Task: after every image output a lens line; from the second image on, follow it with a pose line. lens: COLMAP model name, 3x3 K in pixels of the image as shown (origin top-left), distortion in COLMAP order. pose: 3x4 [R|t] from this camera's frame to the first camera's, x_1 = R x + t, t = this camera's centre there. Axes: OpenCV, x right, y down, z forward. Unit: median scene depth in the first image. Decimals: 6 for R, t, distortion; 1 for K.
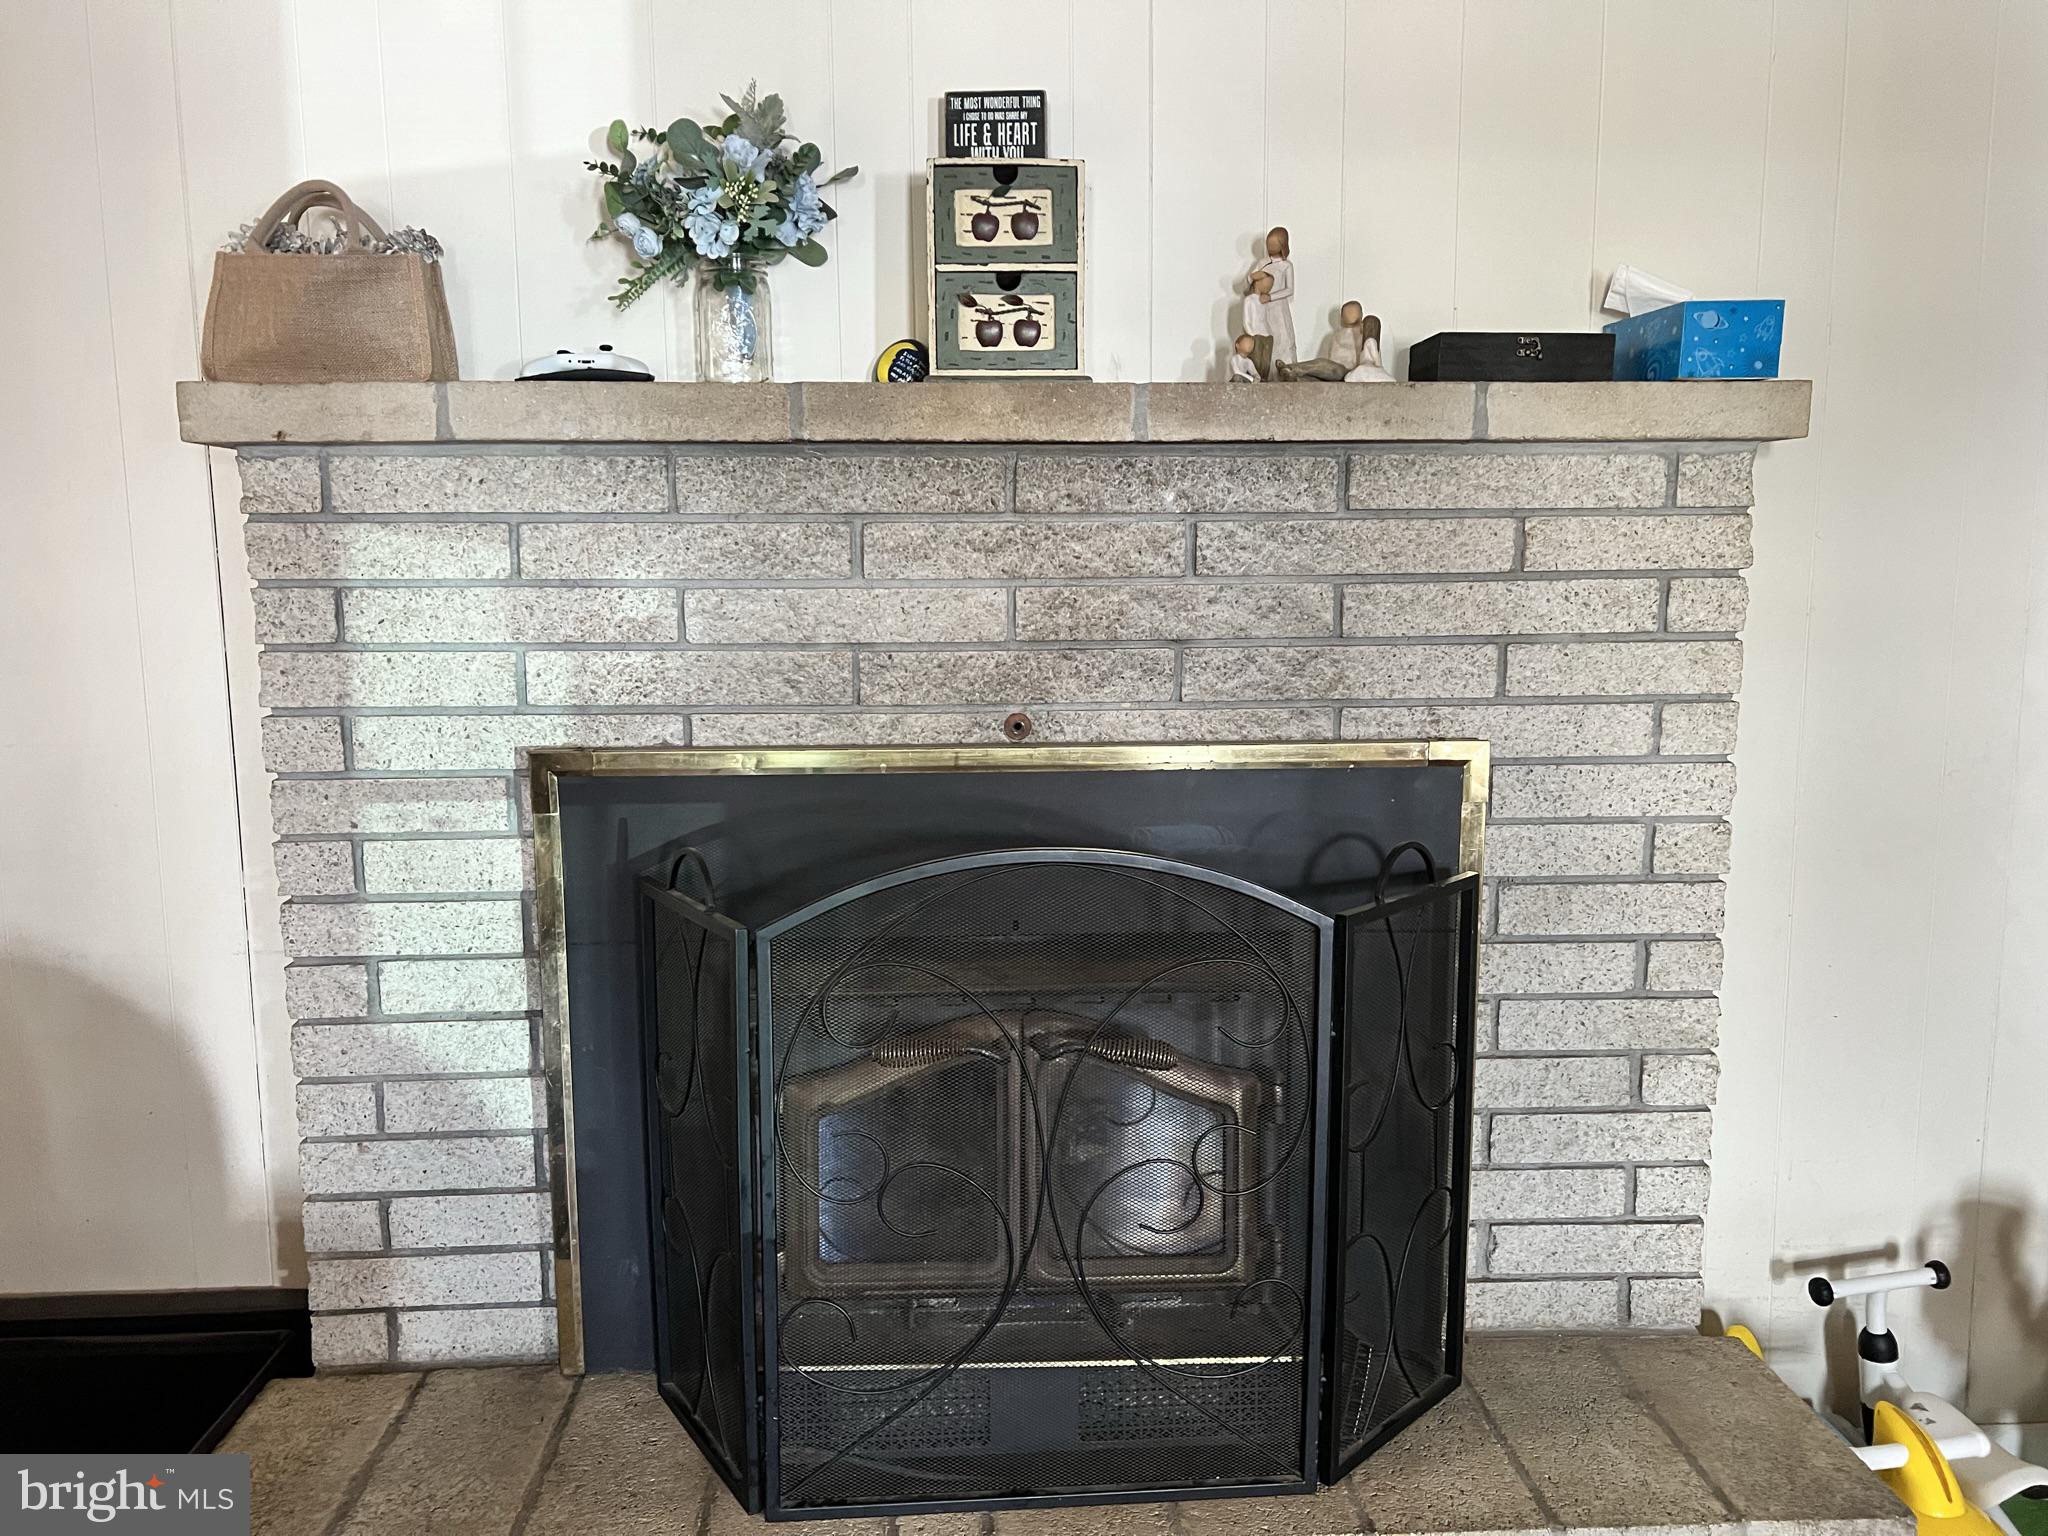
lens RADIAL K [[1580.4, 0, 1024.0], [0, 1580.4, 768.0], [0, 0, 1]] dist [0.153408, -0.335204]
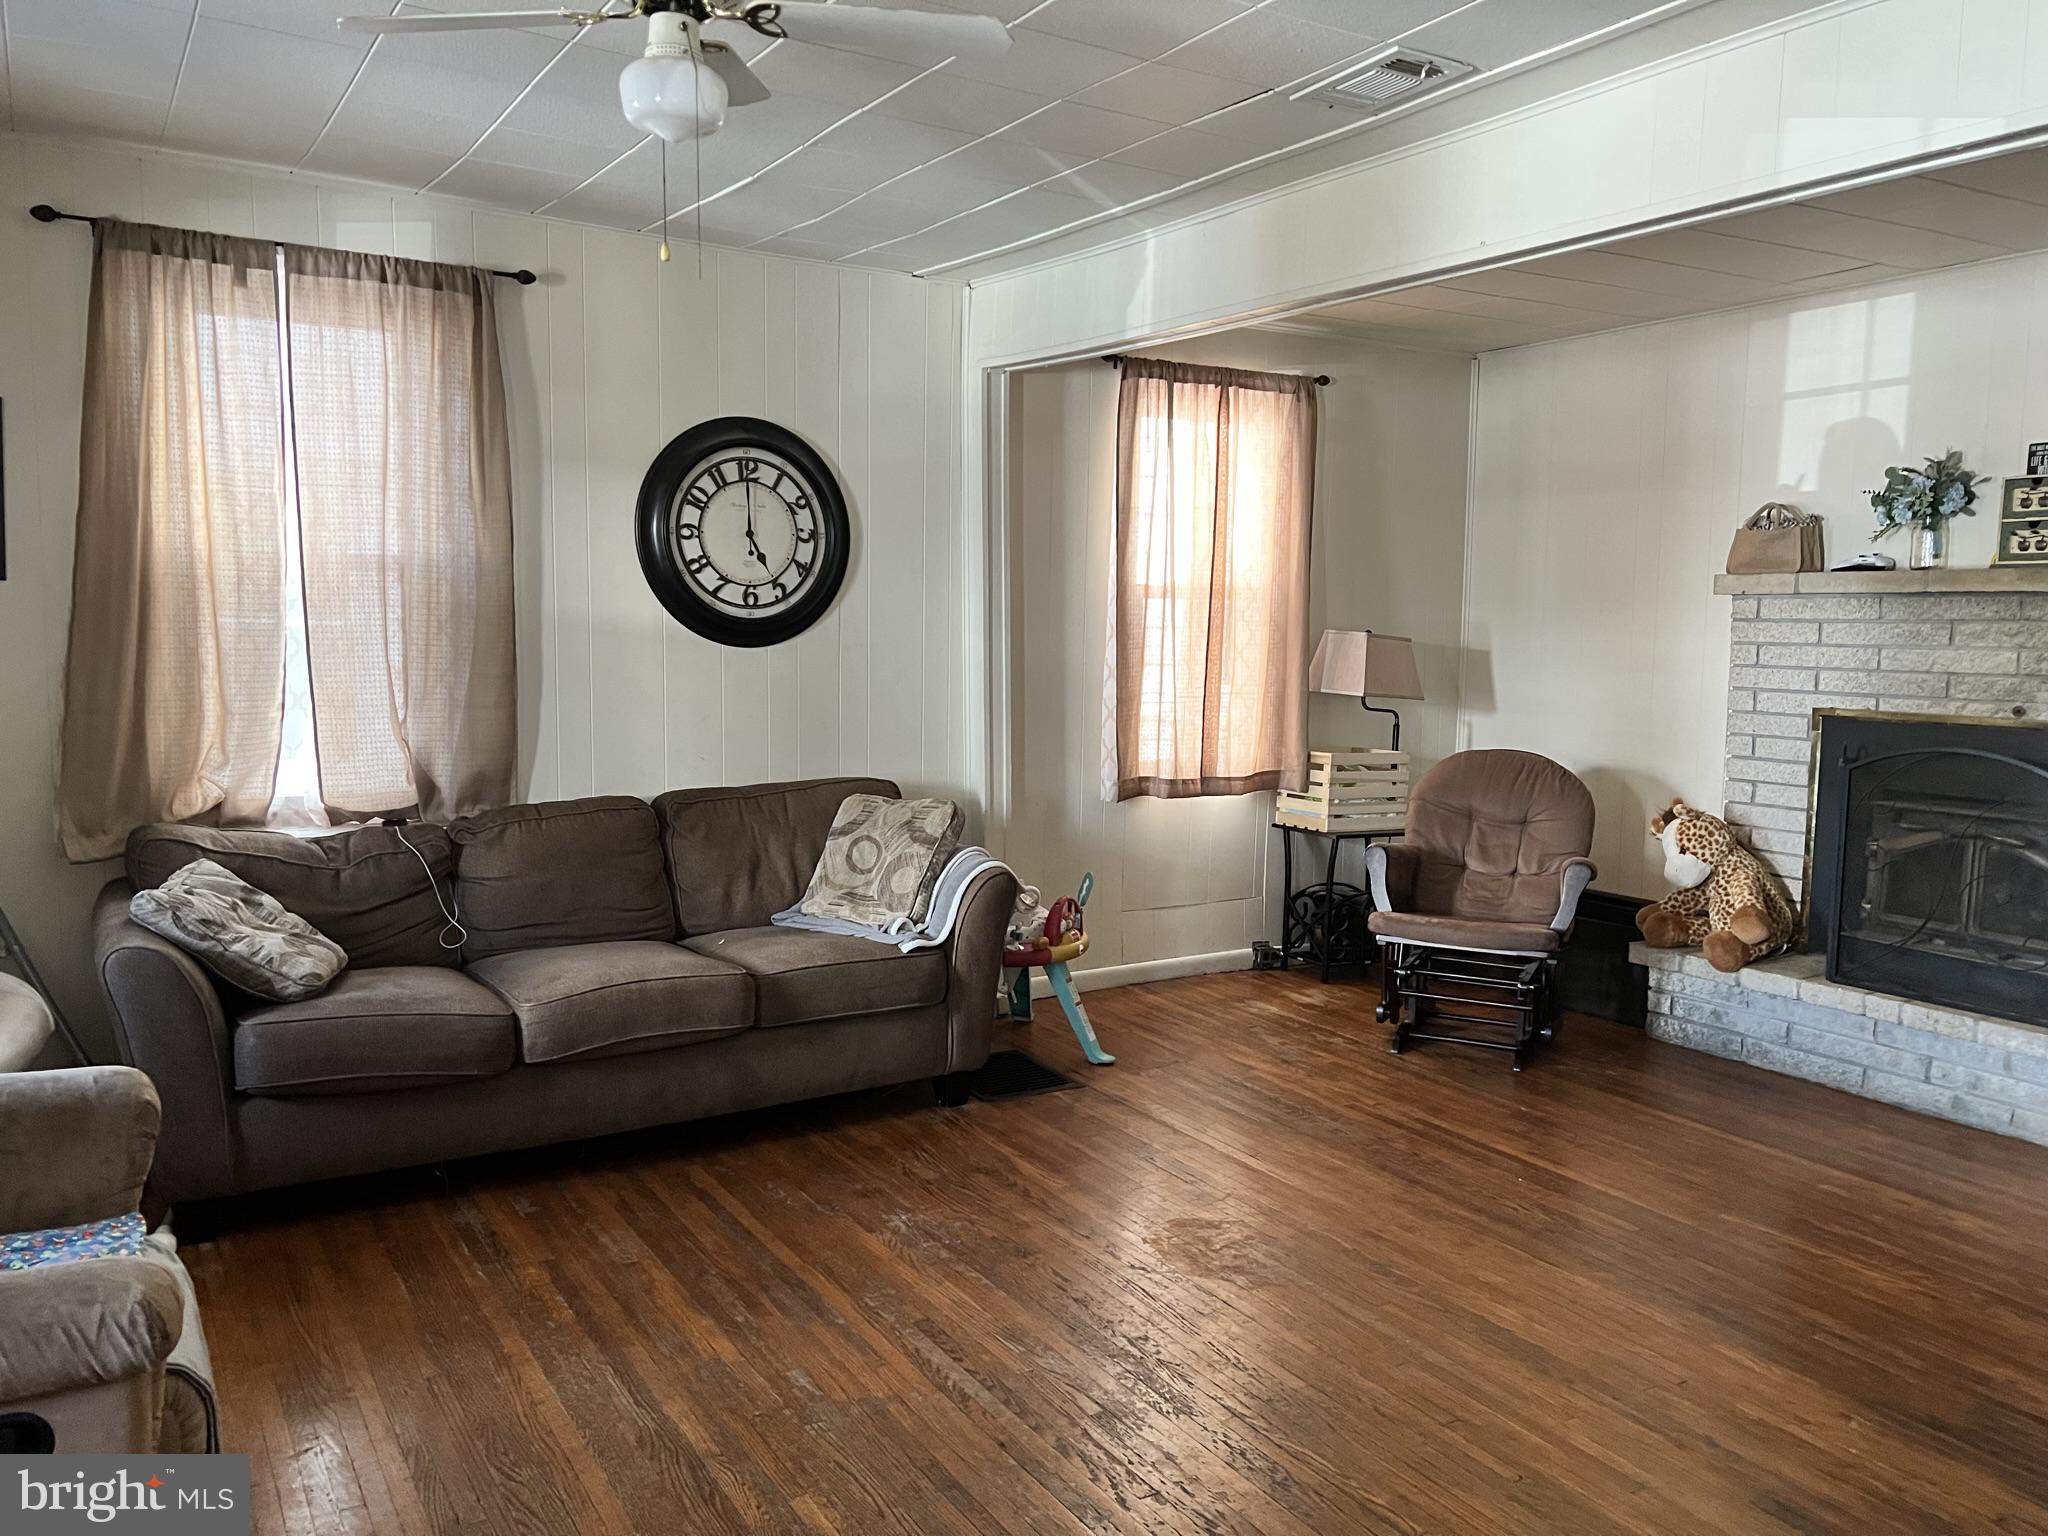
lens RADIAL K [[1551.5, 0, 1021.2], [0, 1551.5, 777.7], [0, 0, 1]] dist [0.067280, -0.086210]
pose [[0.482278, 0.102206, -0.870035, 1.316509], [-0.137775, 0.989660, 0.039888, 0.180100], [0.865116, 0.100632, 0.491373, -1.395168]]
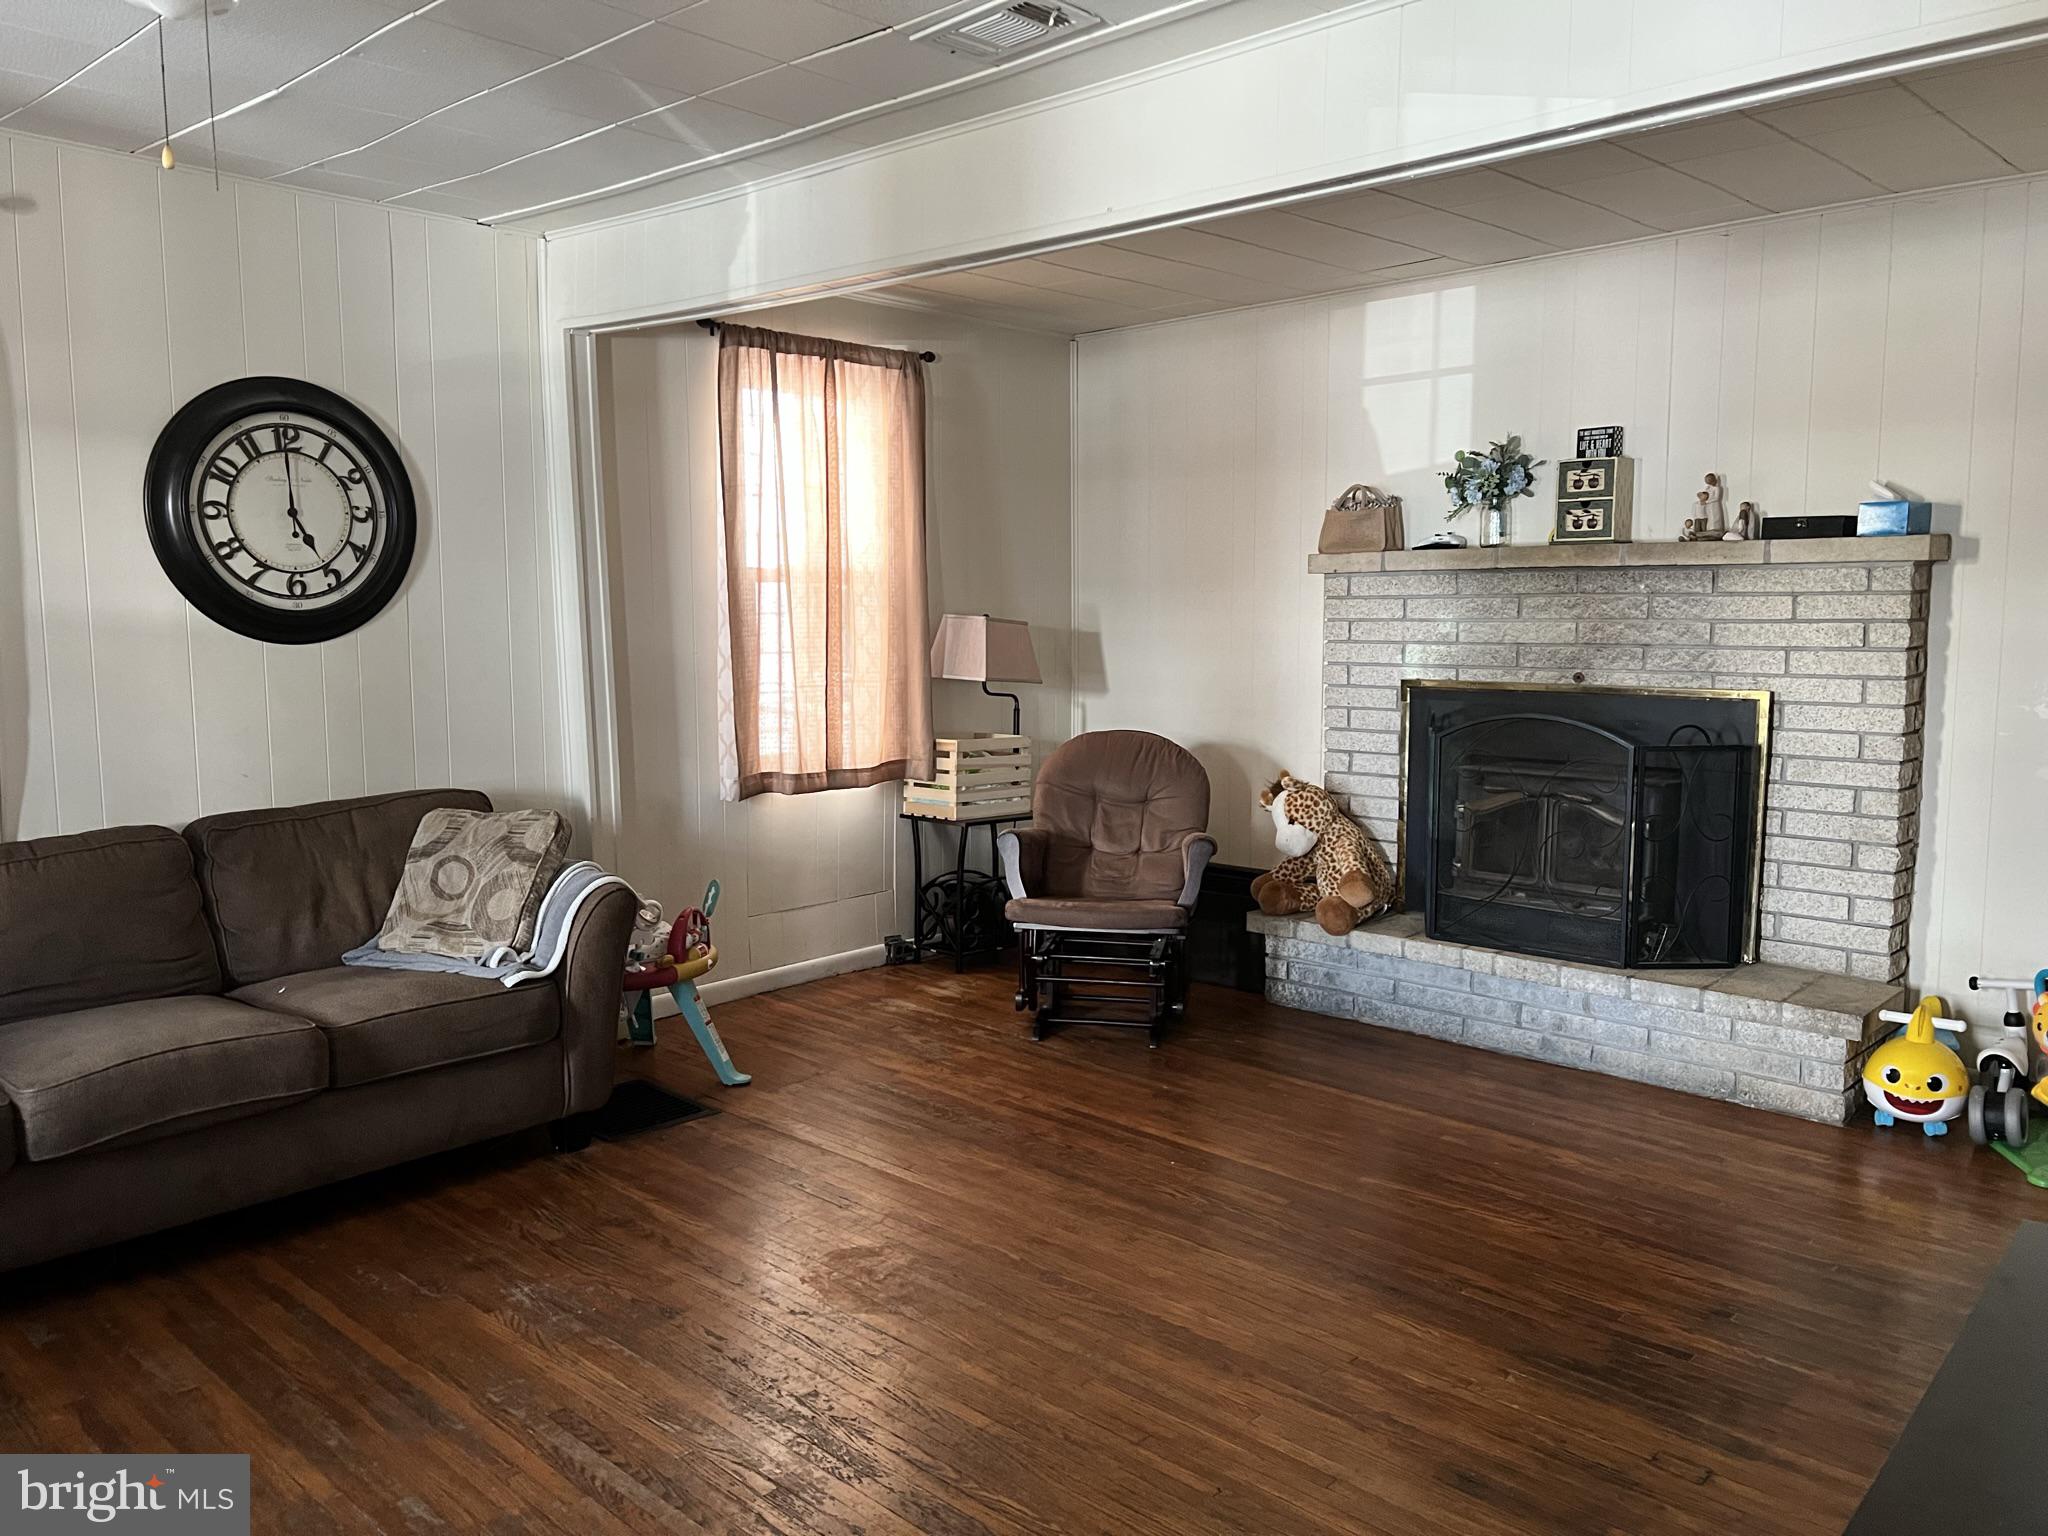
lens RADIAL K [[1551.5, 0, 1021.2], [0, 1551.5, 777.7], [0, 0, 1]] dist [0.067280, -0.086210]
pose [[0.693725, 0.084036, -0.715320, 1.178391], [-0.101028, 0.994704, 0.018879, 0.174822], [0.713119, 0.059170, 0.698542, -1.360609]]
